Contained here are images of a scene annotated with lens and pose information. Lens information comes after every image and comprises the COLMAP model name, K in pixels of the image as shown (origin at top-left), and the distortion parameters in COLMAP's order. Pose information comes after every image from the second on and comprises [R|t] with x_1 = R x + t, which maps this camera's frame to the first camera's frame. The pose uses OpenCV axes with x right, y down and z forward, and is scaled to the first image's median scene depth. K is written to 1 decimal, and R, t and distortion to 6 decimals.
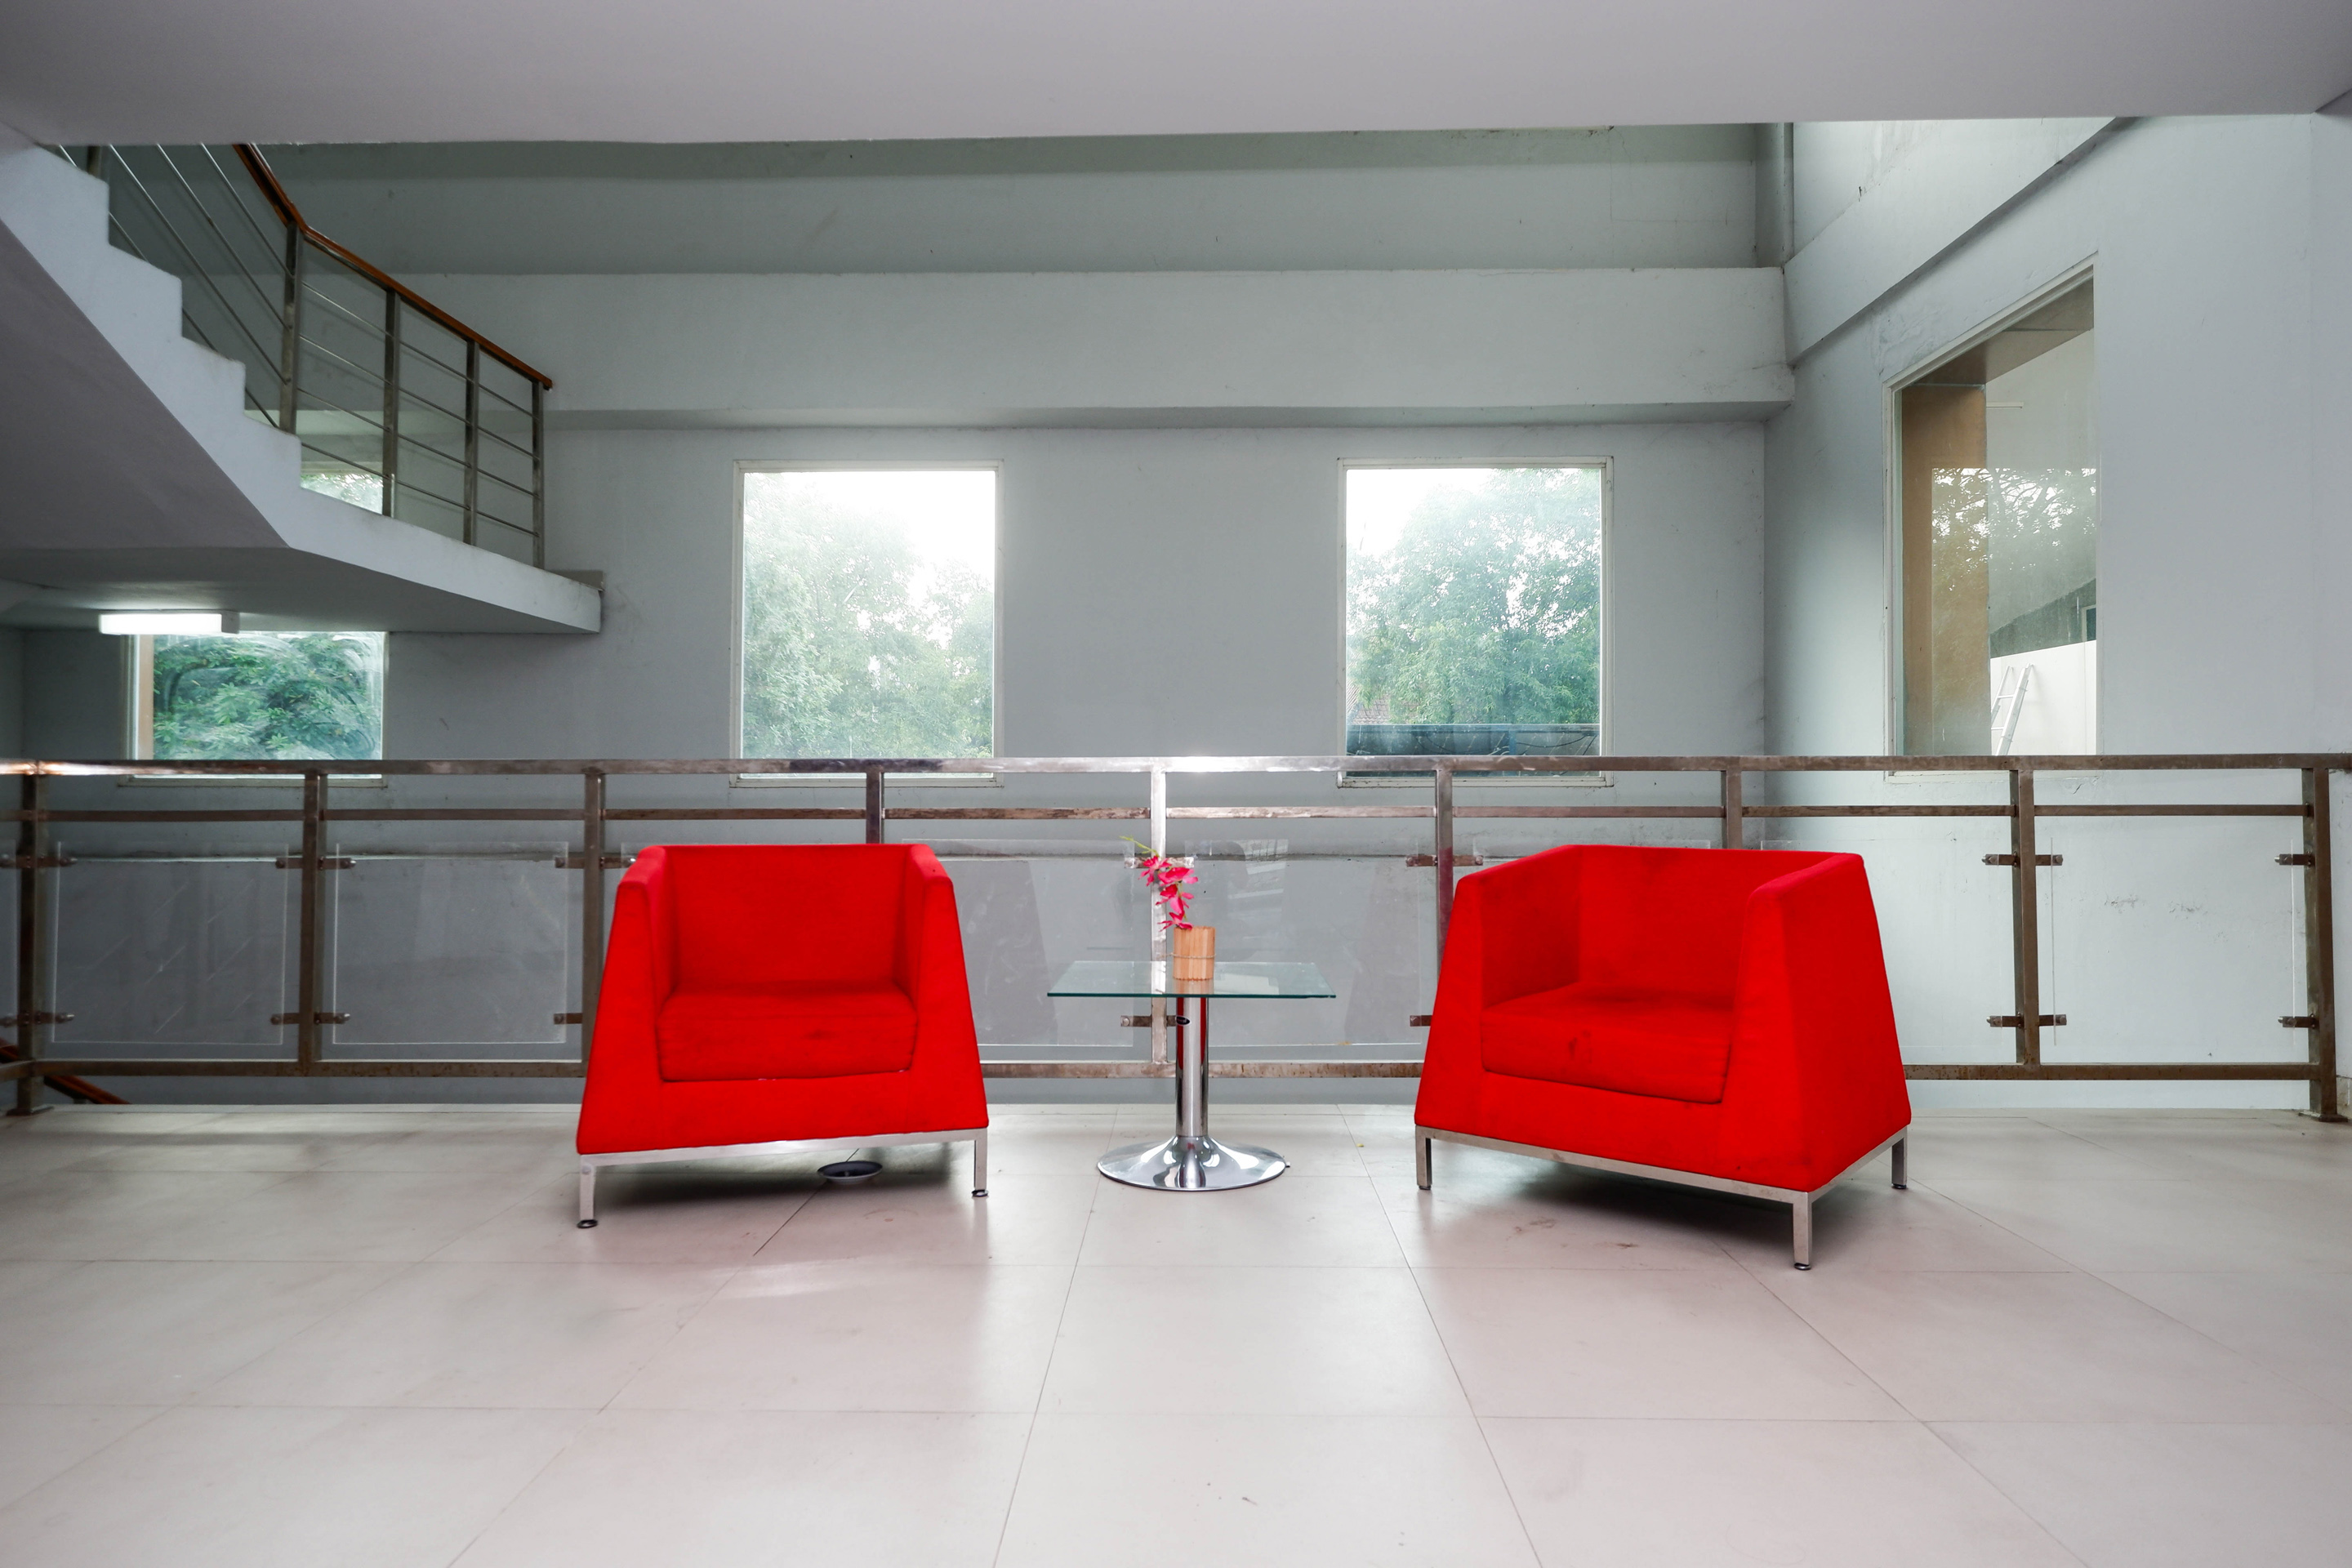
lens RADIAL K [[1509.0, 0, 1176.0], [0, 1509.0, 784.0], [0, 0, 1]] dist [-0.003364, 0.001518]
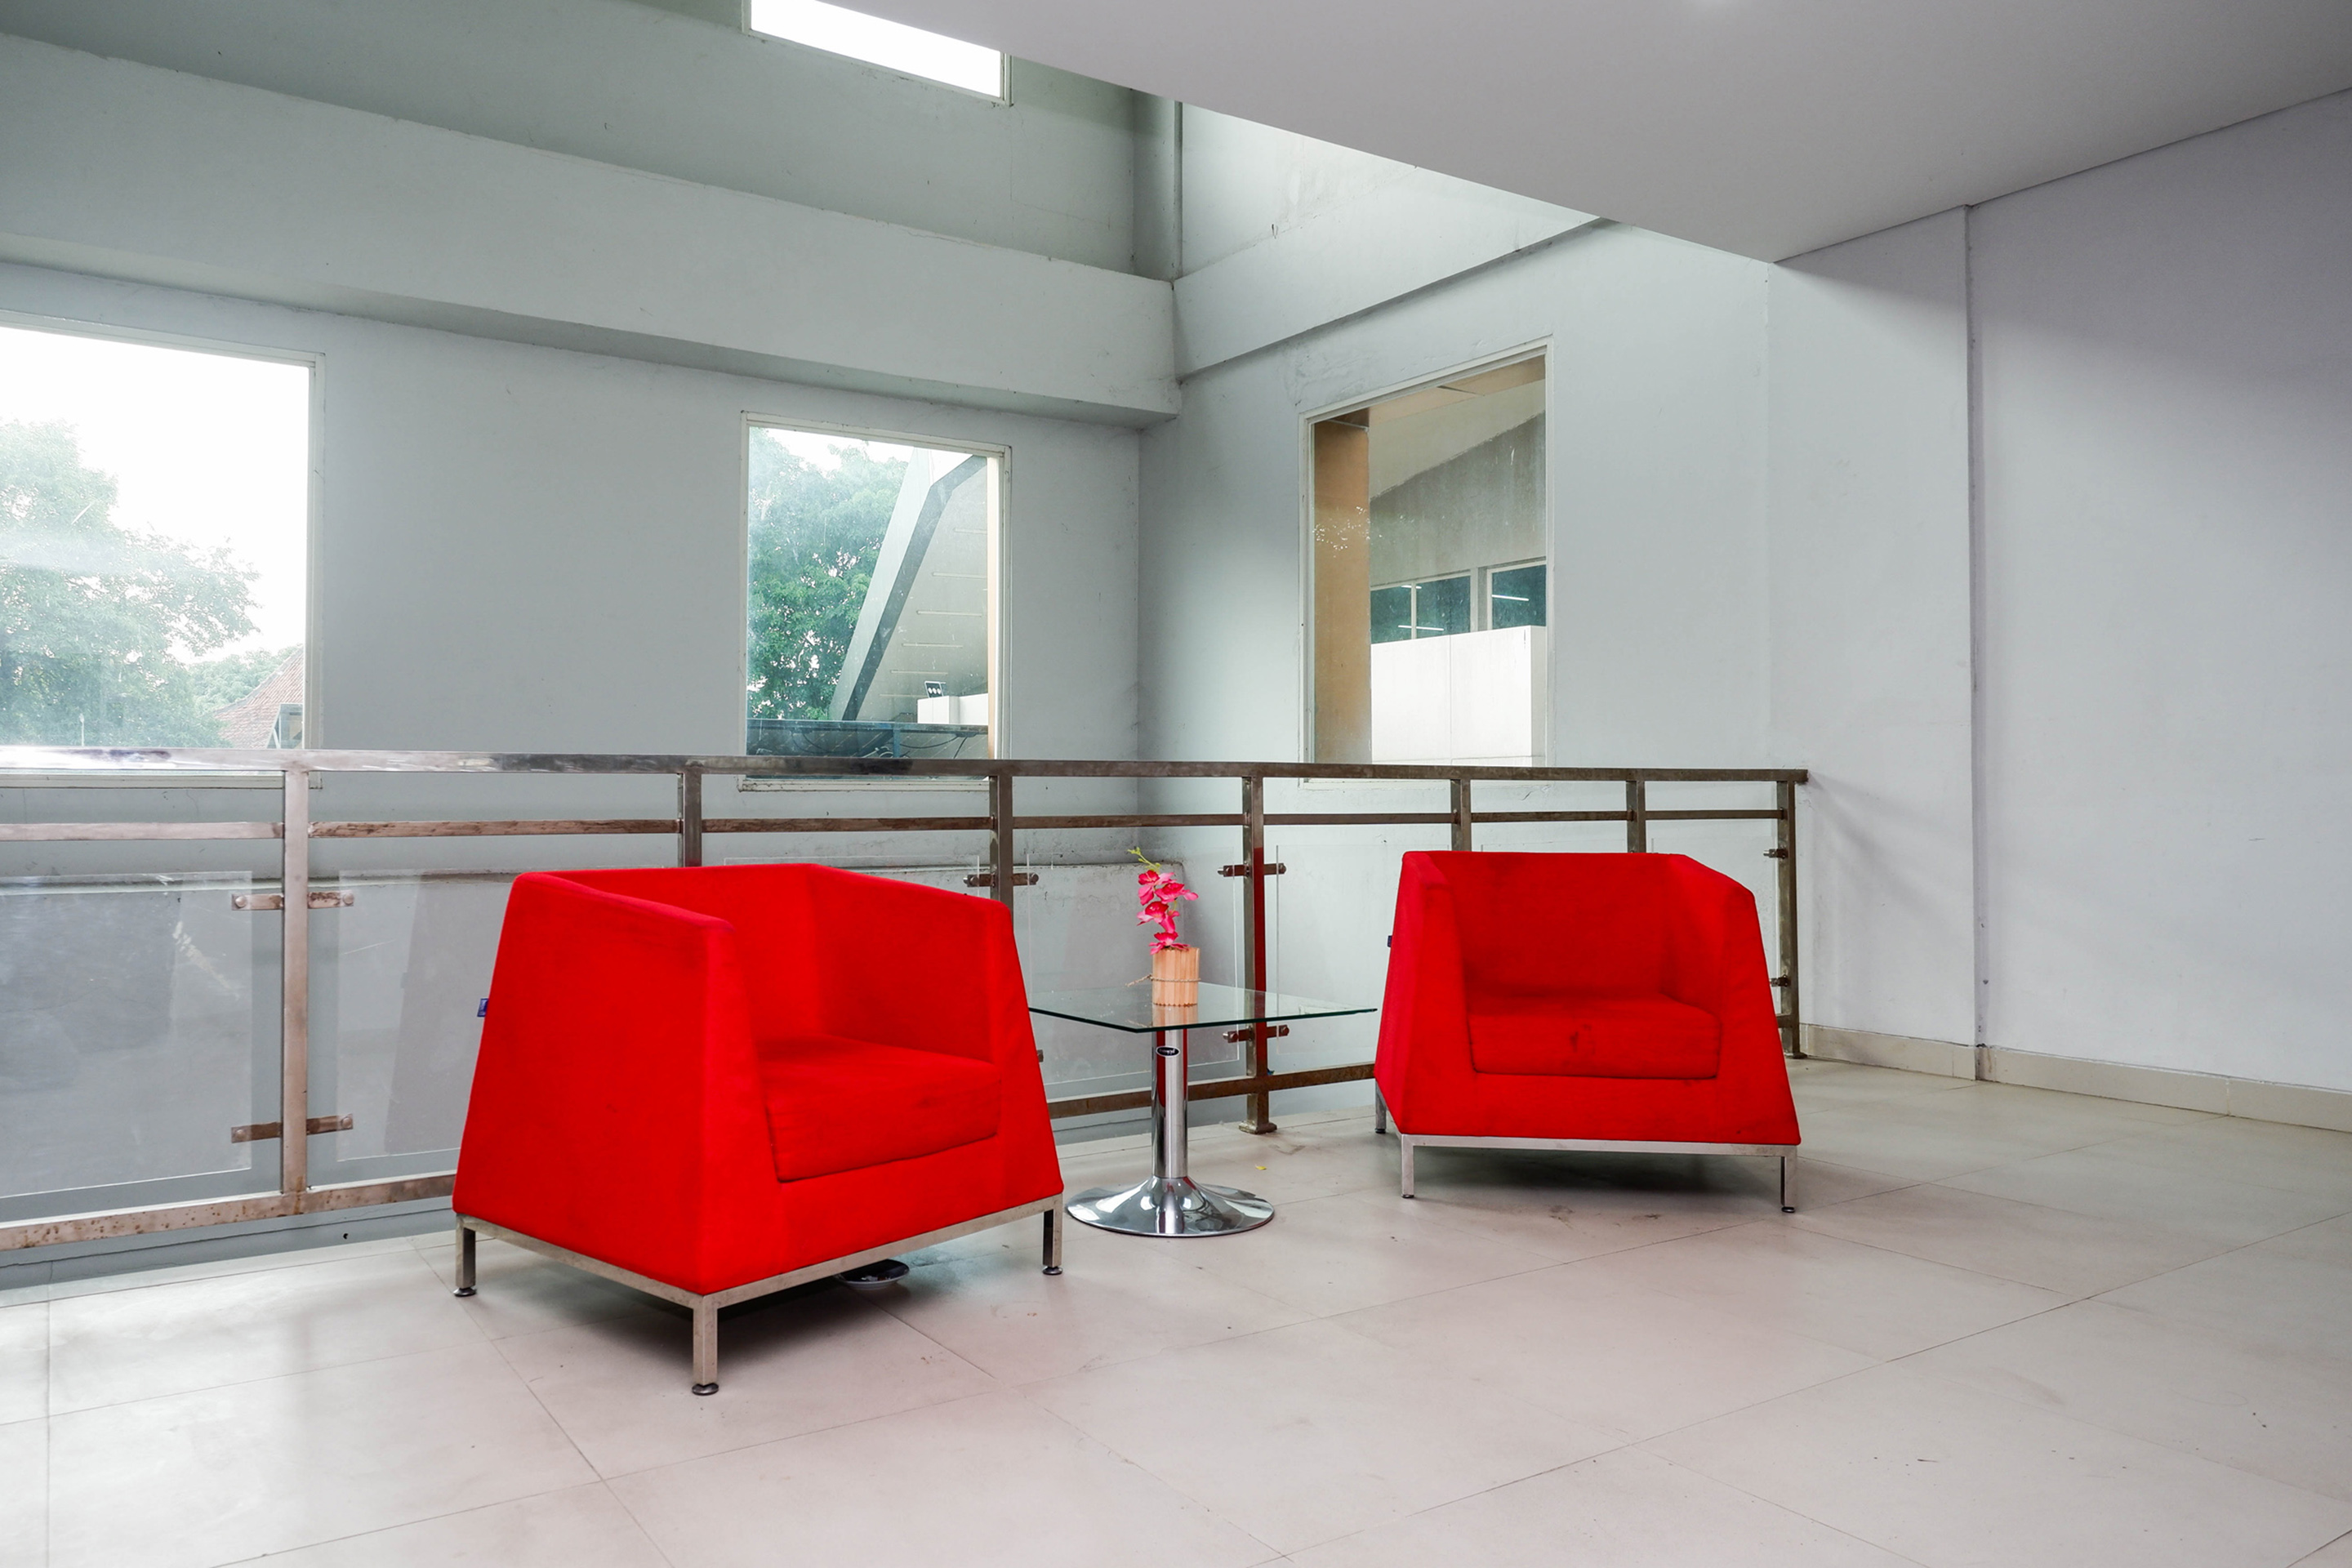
lens RADIAL K [[1663.9, 0, 1176.0], [0, 1663.9, 784.0], [0, 0, 1]] dist [0.004120, -0.002188]
pose [[0.821552, 0.006576, 0.570096, -0.287645], [-0.006047, 0.999978, -0.002819, -0.000490], [-0.570102, -0.001131, 0.821573, 0.088671]]
